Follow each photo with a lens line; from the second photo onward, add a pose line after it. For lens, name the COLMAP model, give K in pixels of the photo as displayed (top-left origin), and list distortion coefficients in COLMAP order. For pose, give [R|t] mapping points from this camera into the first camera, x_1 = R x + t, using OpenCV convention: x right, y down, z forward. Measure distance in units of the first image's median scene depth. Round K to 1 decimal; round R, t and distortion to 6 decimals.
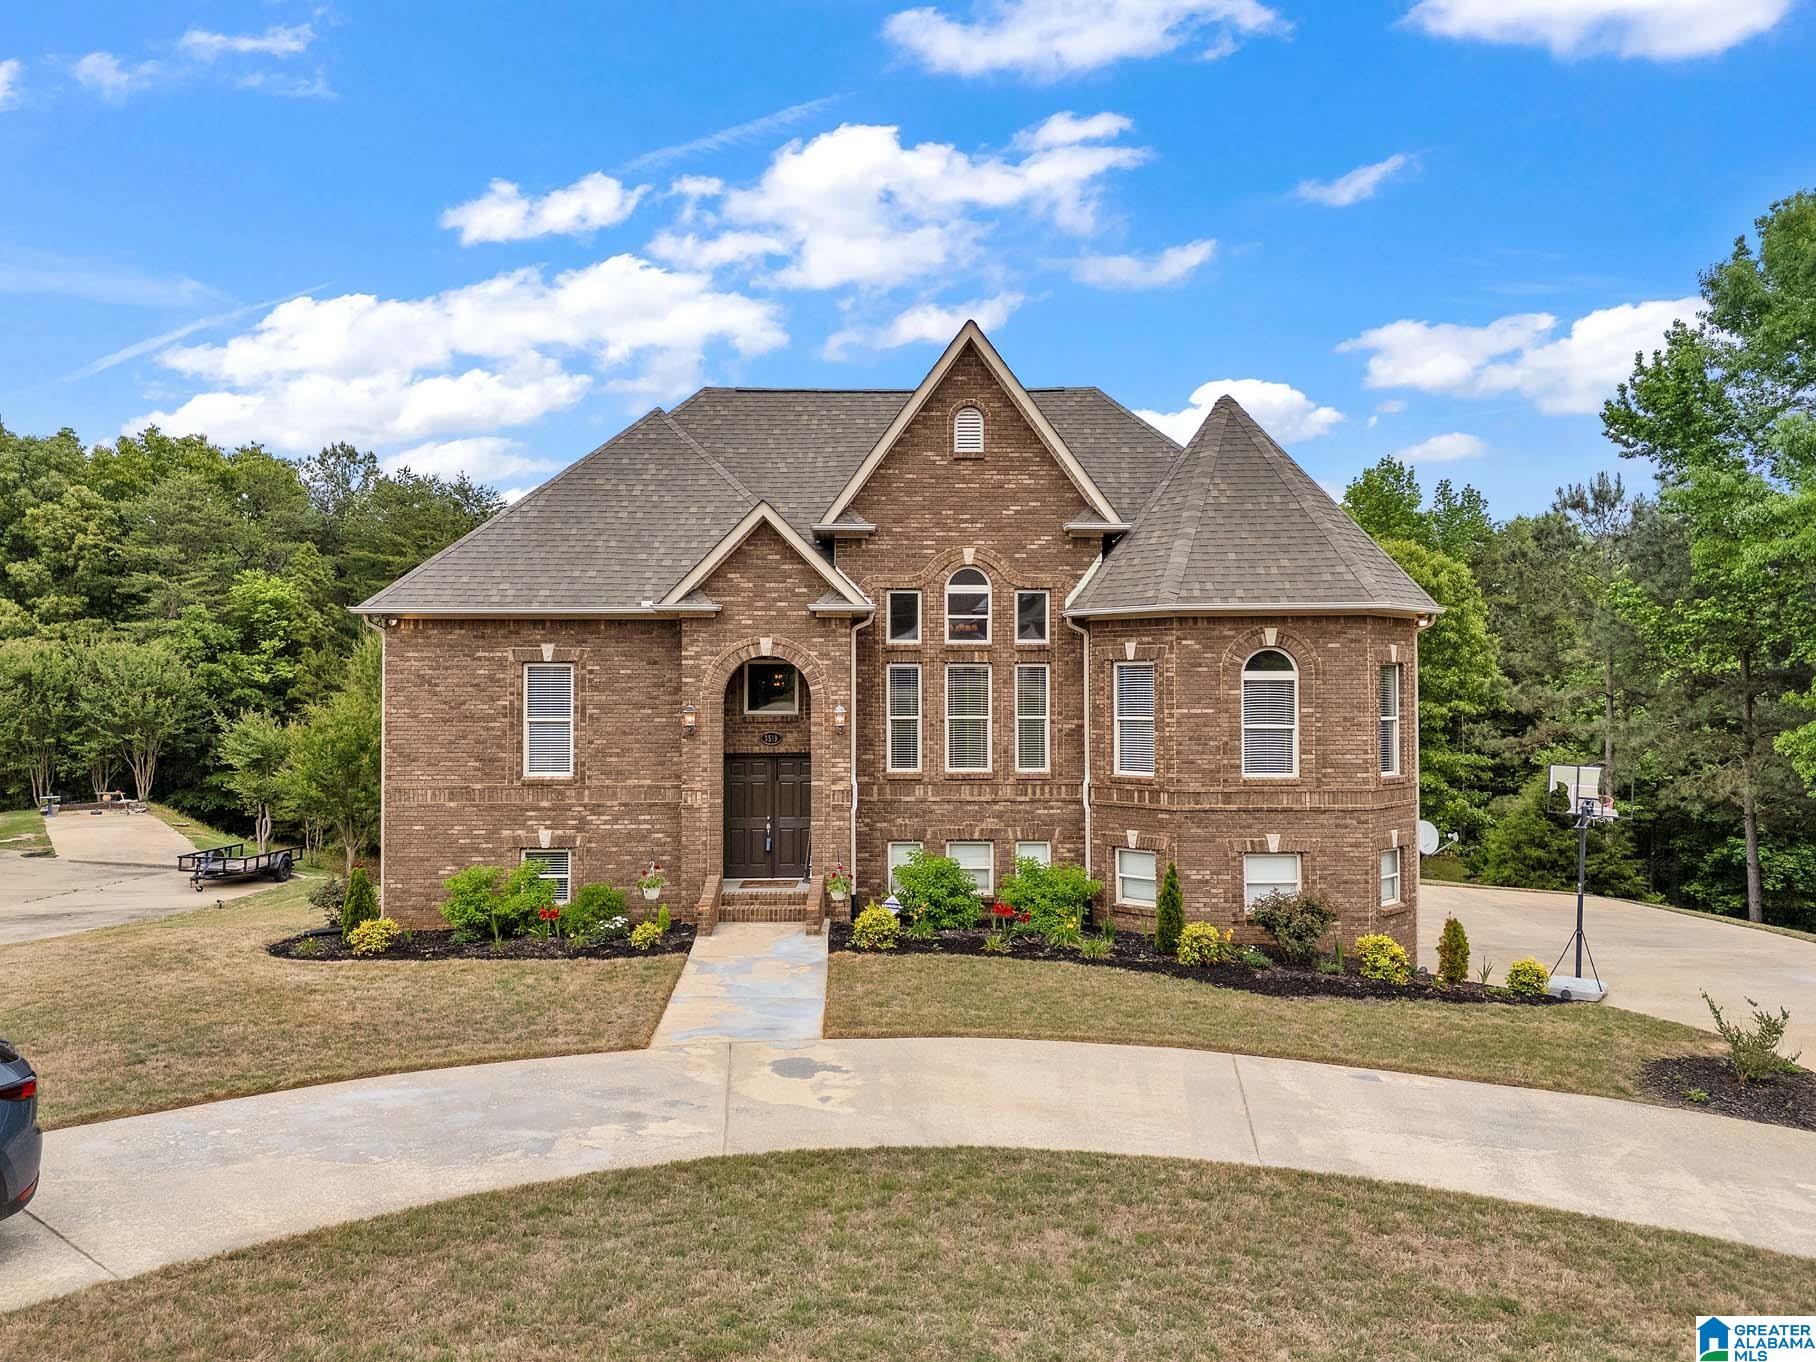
lens RADIAL K [[1354.9, 0, 908.0], [0, 1354.9, 681.0], [0, 0, 1]] dist [0.143675, -0.136345]
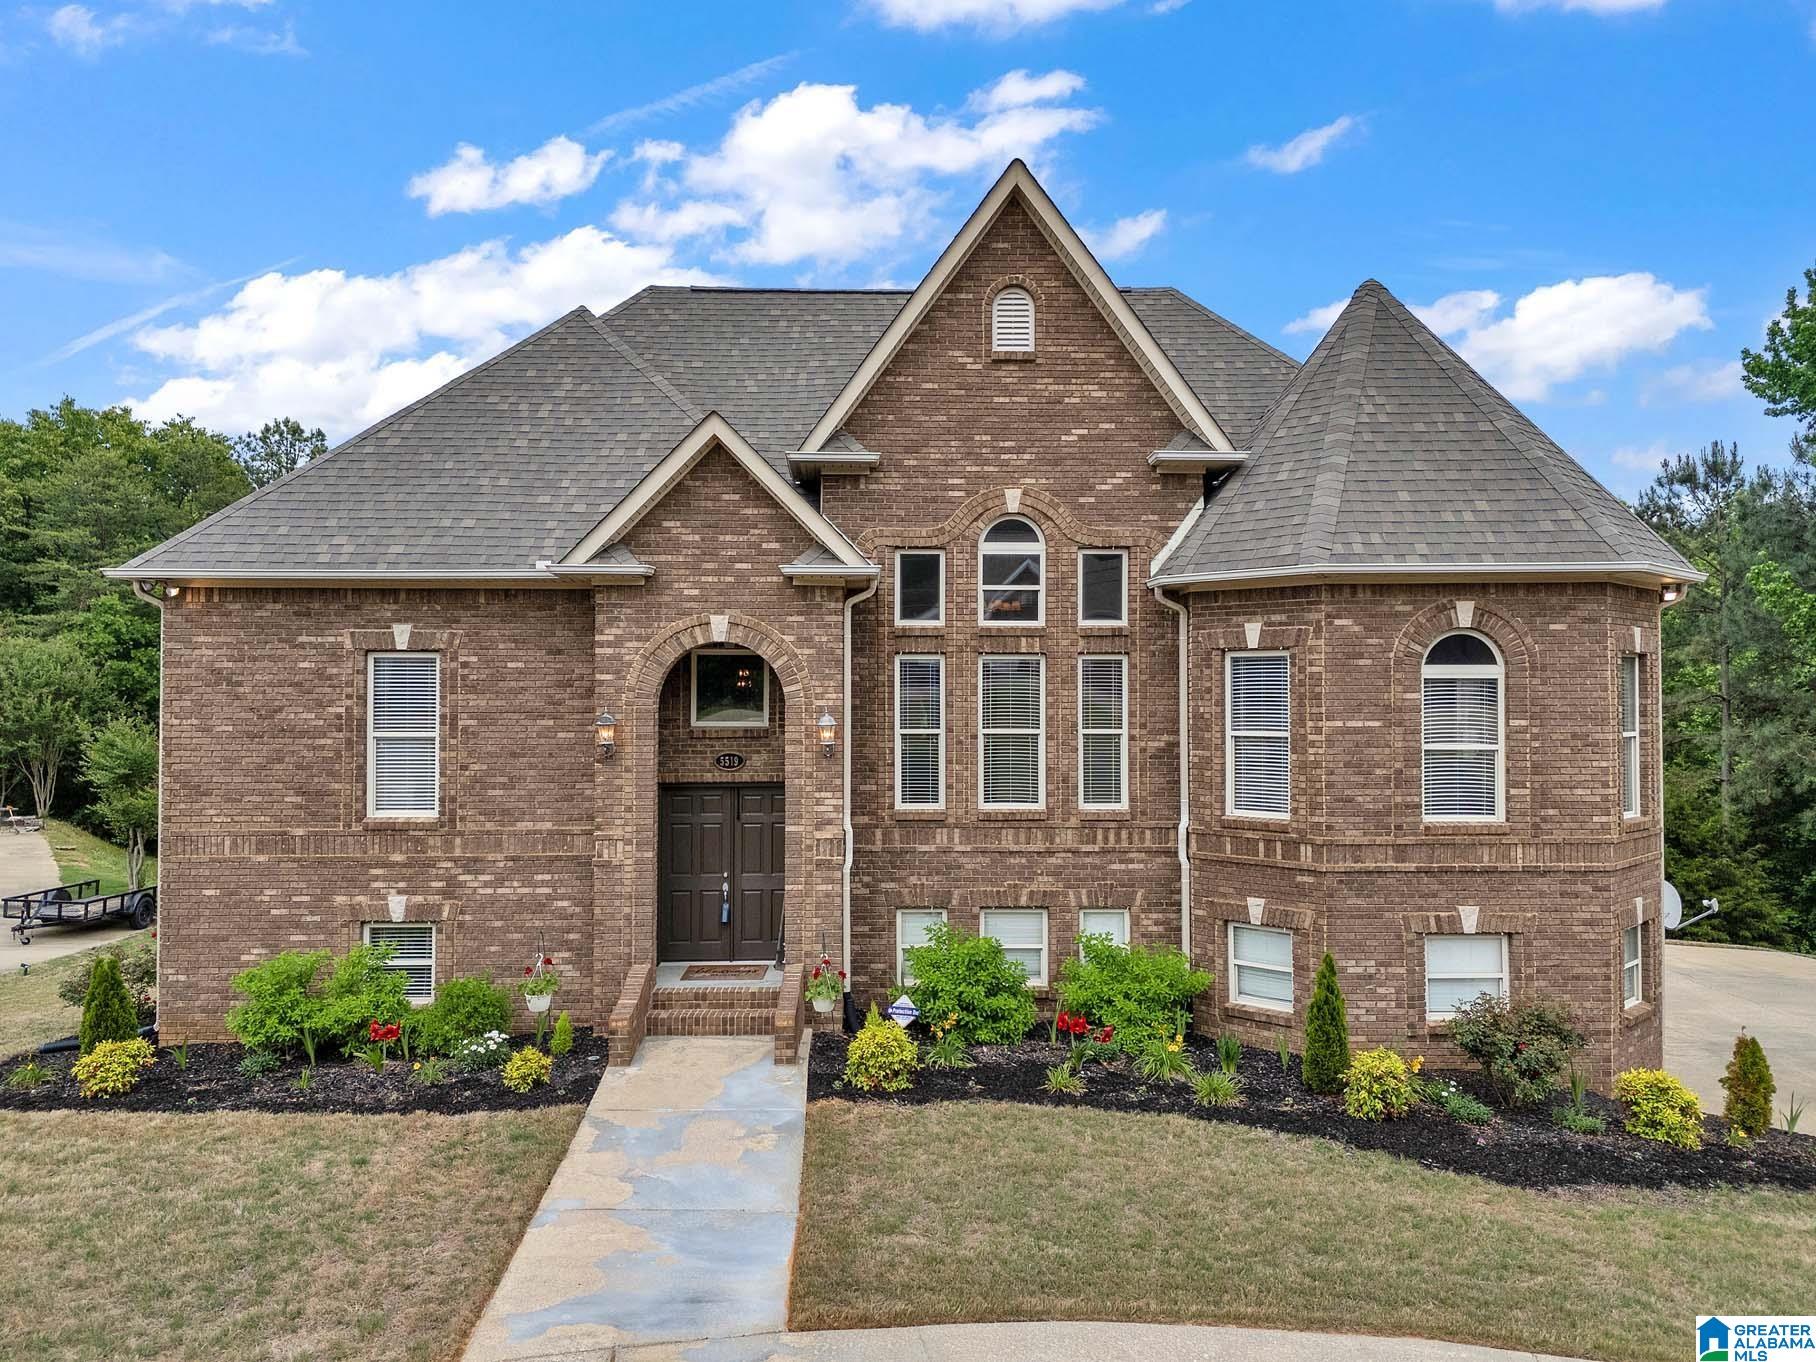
lens RADIAL K [[1343.9, 0, 908.0], [0, 1343.9, 681.0], [0, 0, 1]] dist [0.101980, -0.127275]
pose [[0.999997, 0.001387, 0.002181, -0.010998], [-0.001382, 0.999997, -0.001889, 0.002312], [-0.002183, 0.001886, 0.999996, 0.317700]]
